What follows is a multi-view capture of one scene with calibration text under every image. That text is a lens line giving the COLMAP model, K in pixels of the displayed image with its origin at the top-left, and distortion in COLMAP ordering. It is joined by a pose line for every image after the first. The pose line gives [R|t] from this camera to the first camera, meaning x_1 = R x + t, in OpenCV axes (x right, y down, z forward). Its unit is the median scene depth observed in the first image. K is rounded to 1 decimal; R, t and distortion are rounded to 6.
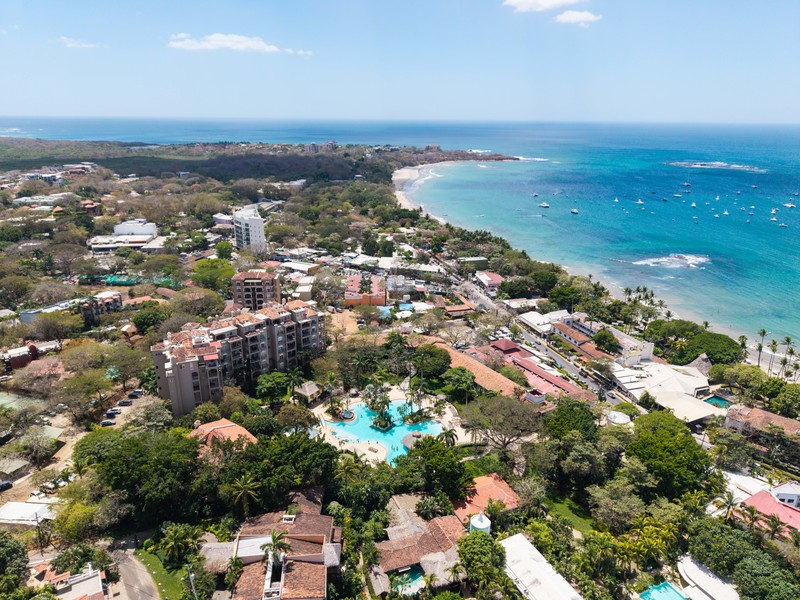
lens RADIAL K [[533.7, 0, 396.5], [0, 533.7, 304.0], [0, 0, 1]] dist [0.037566, -0.044580]
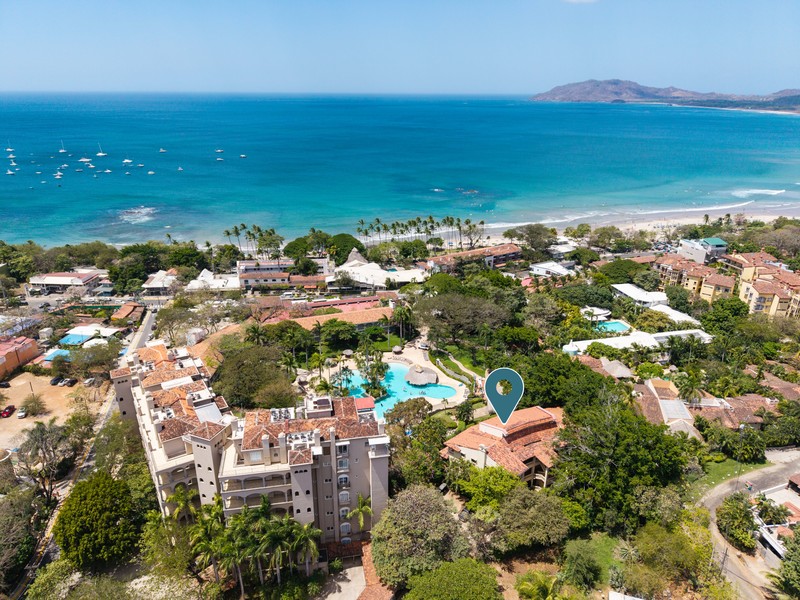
lens RADIAL K [[533.7, 0, 396.5], [0, 533.7, 304.0], [0, 0, 1]] dist [0.037566, -0.044580]
pose [[0.207969, -0.369546, 0.905640, -0.677996], [0.319904, 0.900663, 0.294053, -0.142206], [-0.924343, 0.228564, 0.305529, 0.580442]]
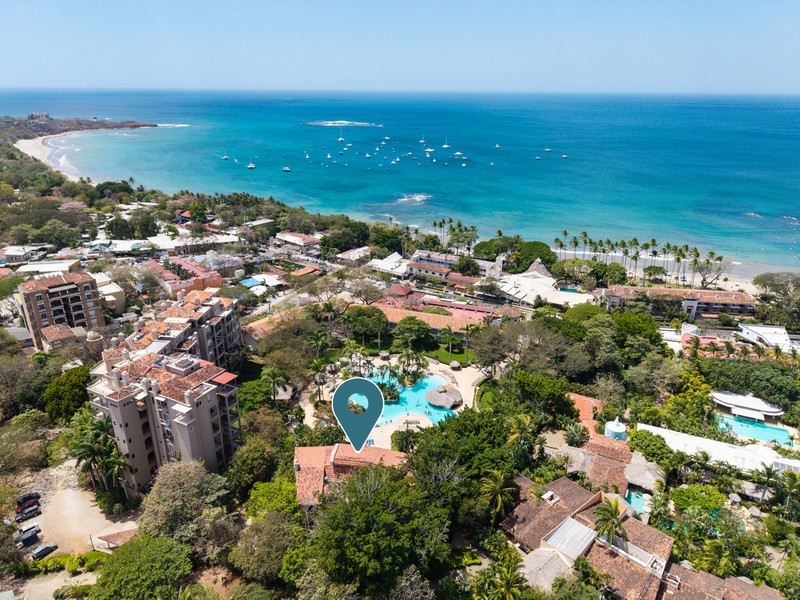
lens RADIAL K [[533.7, 0, 396.5], [0, 533.7, 304.0], [0, 0, 1]] dist [0.037566, -0.044580]
pose [[0.772483, -0.240710, 0.587647, -0.433087], [0.209440, 0.970171, 0.122083, -0.022858], [-0.599504, 0.028770, 0.799854, 0.251709]]
